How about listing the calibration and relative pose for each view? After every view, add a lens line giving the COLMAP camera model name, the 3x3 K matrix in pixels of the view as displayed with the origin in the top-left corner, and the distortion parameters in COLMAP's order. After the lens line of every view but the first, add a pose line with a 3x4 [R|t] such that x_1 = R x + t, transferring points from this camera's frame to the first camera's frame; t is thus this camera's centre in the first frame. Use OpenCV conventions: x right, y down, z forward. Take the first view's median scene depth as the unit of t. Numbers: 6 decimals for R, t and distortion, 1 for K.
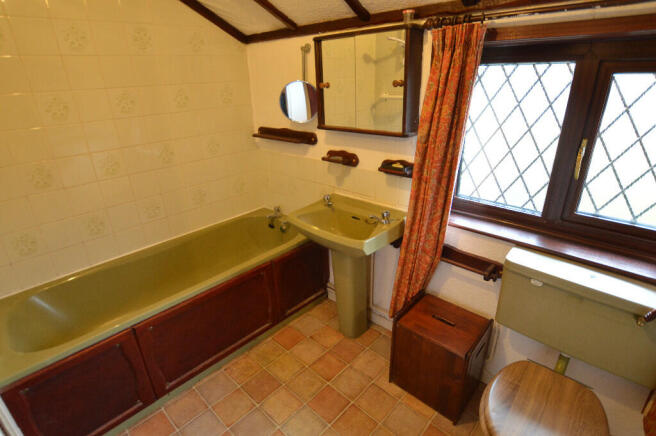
lens RADIAL K [[343.7, 0, 330.8], [0, 343.7, 220.0], [0, 0, 1]] dist [-0.020350, 0.001403]
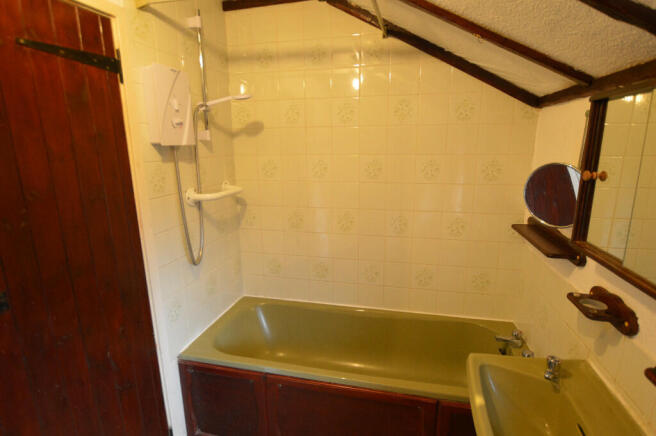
lens RADIAL K [[343.7, 0, 330.8], [0, 343.7, 220.0], [0, 0, 1]] dist [-0.020350, 0.001403]
pose [[0.504996, 0.218393, -0.835035, 0.220815], [-0.346147, 0.937495, 0.035855, -0.178924], [0.790672, 0.270938, 0.549027, 0.342382]]
